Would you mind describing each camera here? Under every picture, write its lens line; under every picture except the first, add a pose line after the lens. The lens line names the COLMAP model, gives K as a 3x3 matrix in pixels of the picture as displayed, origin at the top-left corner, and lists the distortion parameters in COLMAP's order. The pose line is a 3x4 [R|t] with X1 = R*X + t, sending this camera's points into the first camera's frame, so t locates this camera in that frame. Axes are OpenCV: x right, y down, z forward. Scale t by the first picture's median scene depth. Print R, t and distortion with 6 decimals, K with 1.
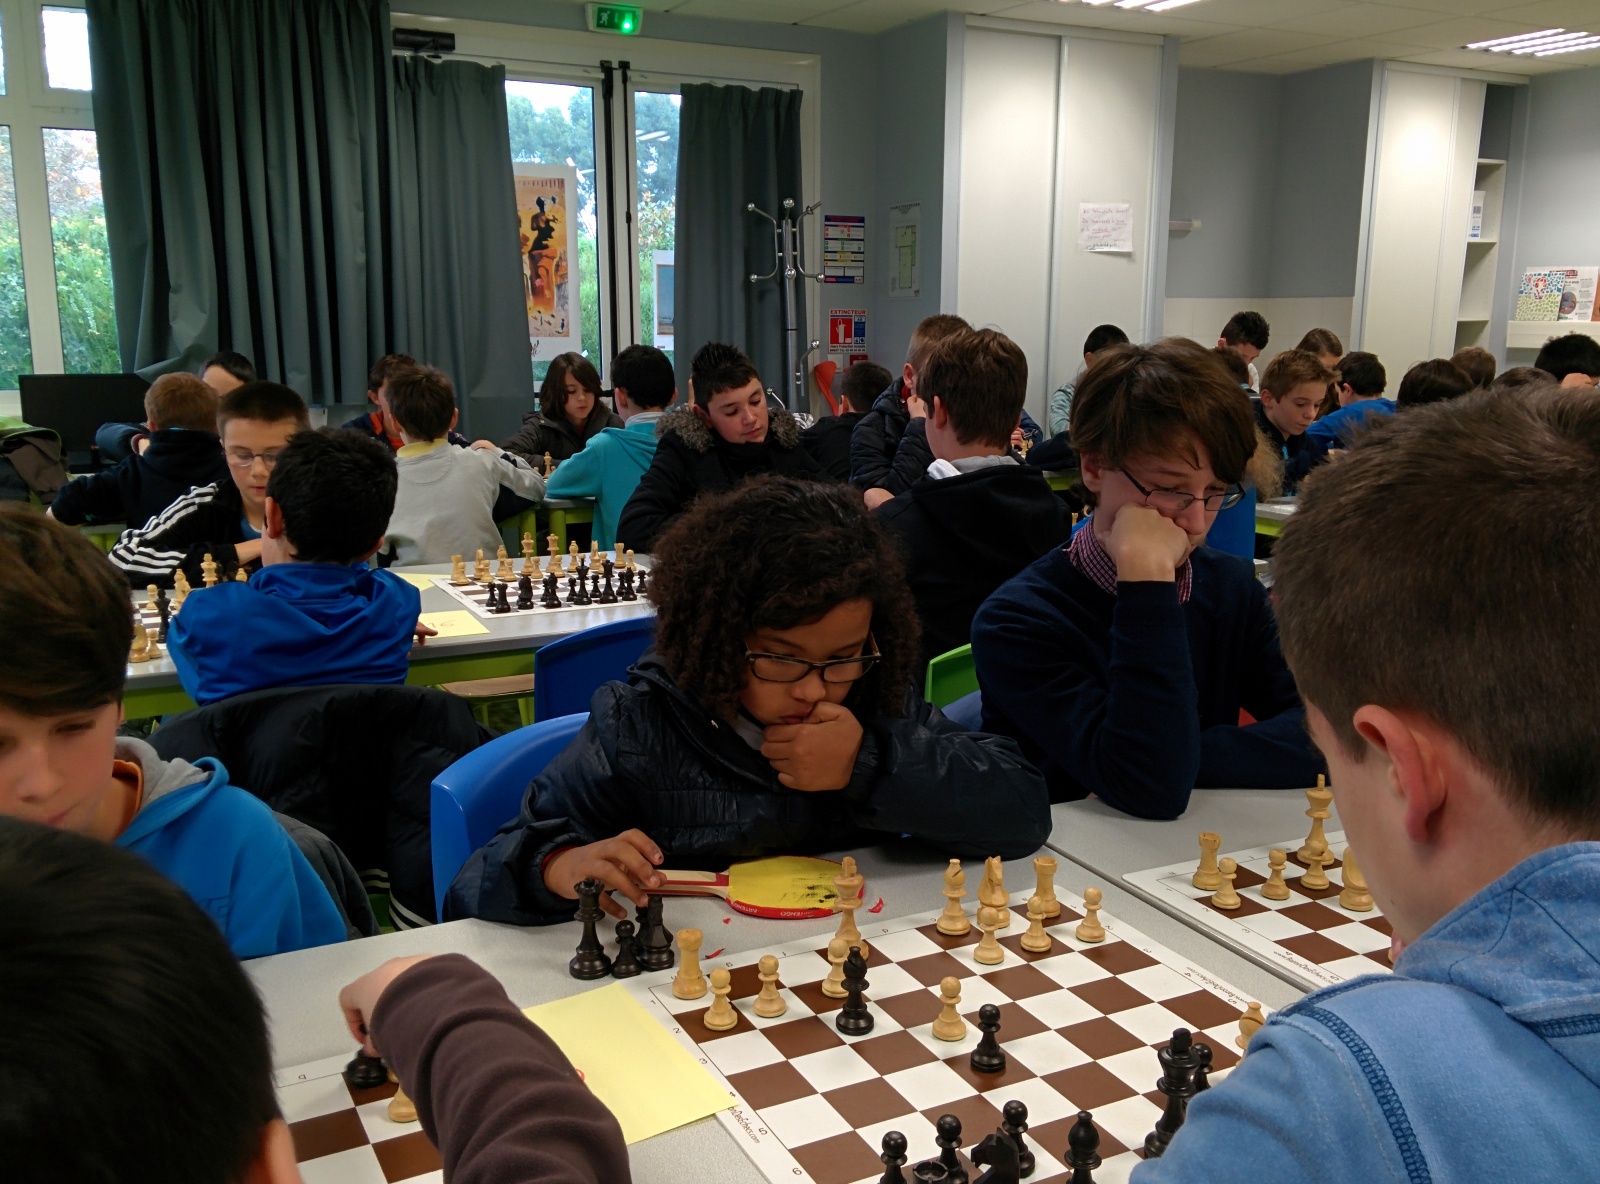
lens RADIAL K [[1422.7, 0, 807.3], [0, 1422.7, 606.3], [0, 0, 1]] dist [0.079309, -0.118128]
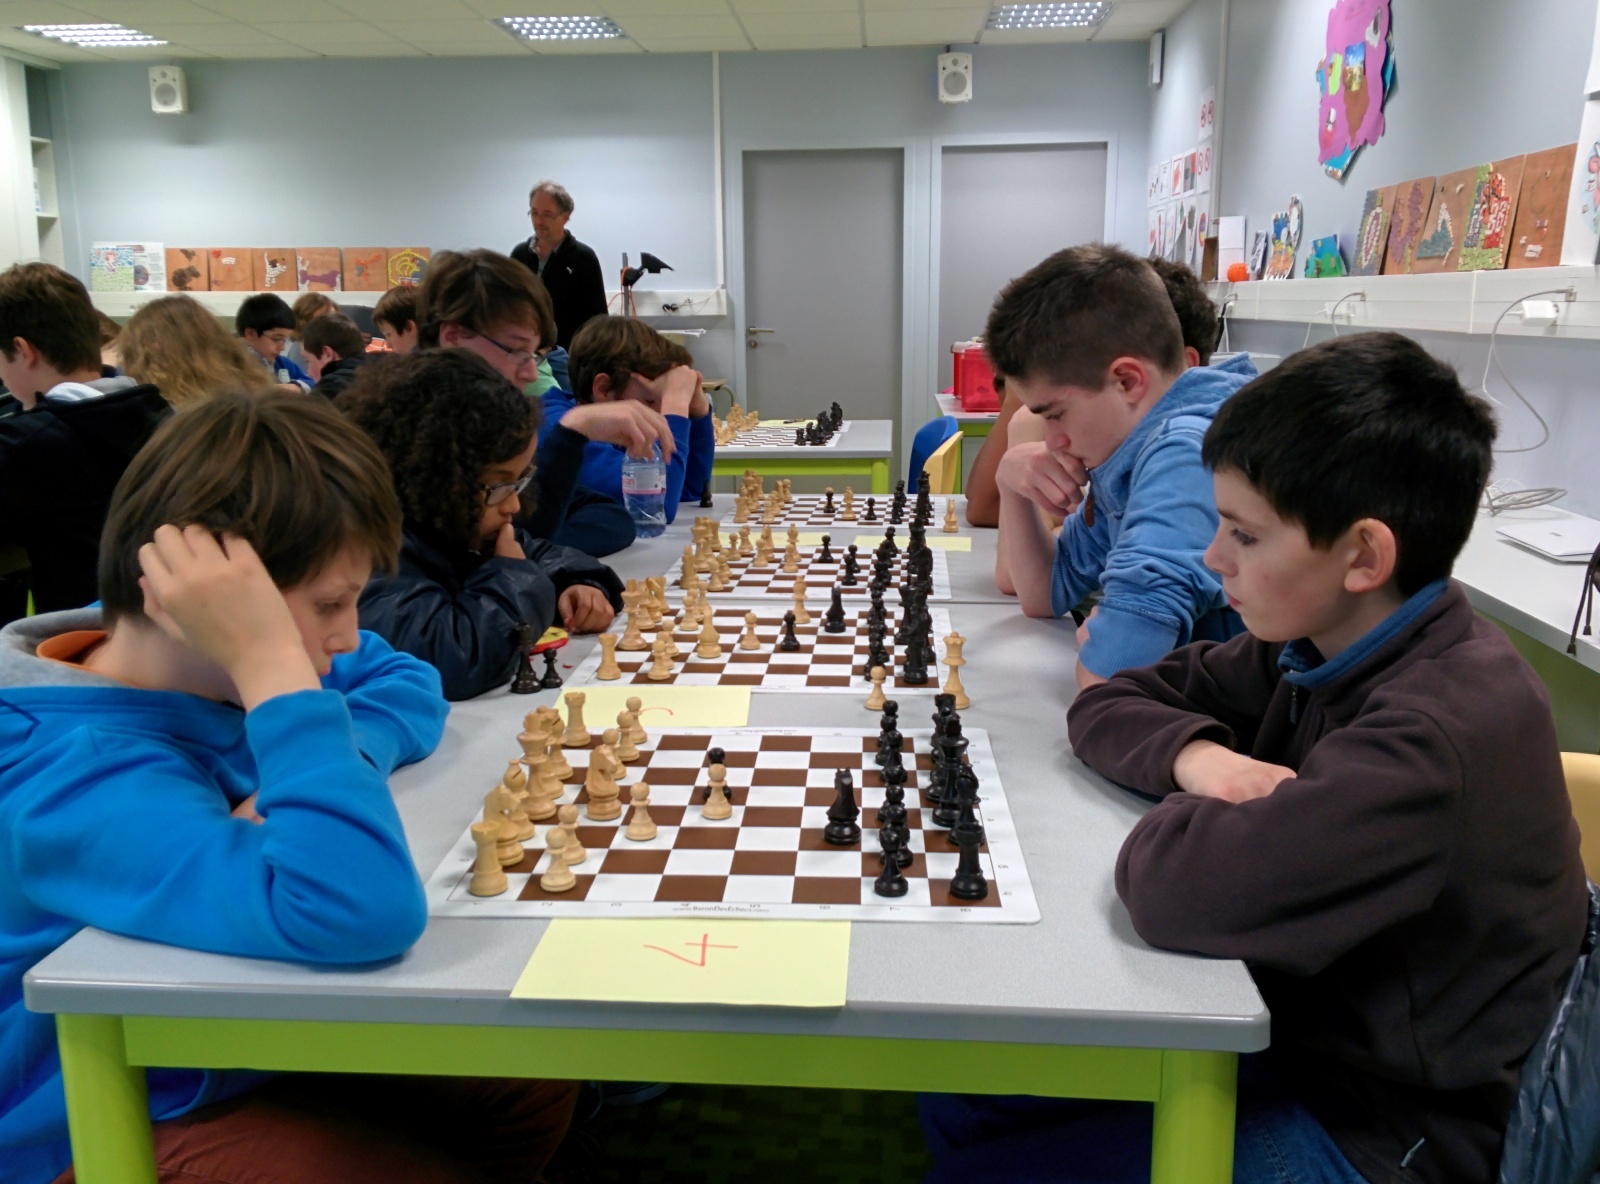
lens RADIAL K [[1423.9, 0, 800.0], [0, 1423.9, 592.0], [0, 0, 1]] dist [0.090215, -0.120812]
pose [[0.508005, -0.178244, 0.842710, -0.221823], [0.182364, 0.978433, 0.097017, 0.014365], [-0.841828, 0.104395, 0.529554, 0.011050]]
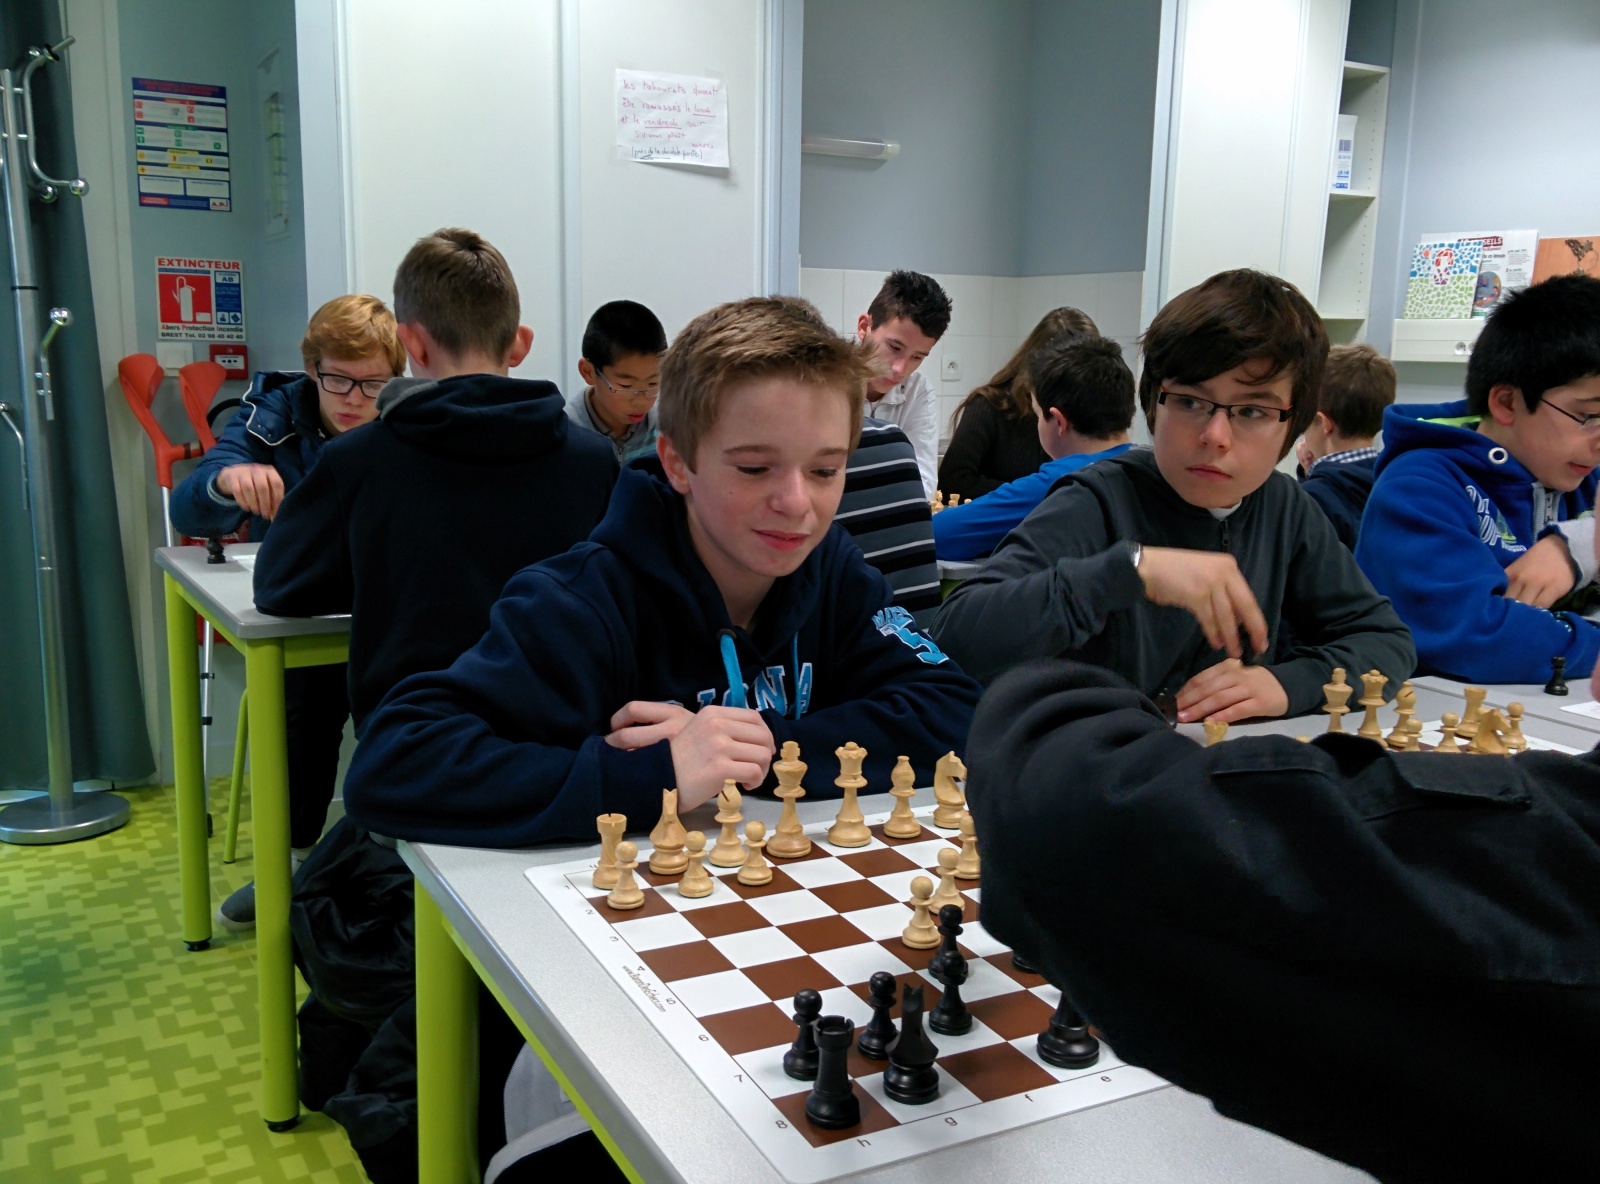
lens RADIAL K [[1454.2, 0, 794.2], [0, 1454.2, 598.1], [0, 0, 1]] dist [0.075592, -0.101519]
pose [[0.998023, 0.004553, 0.062680, 0.216891], [-0.002683, 0.999550, -0.029879, -0.066055], [-0.062787, 0.029652, 0.997586, 0.443858]]
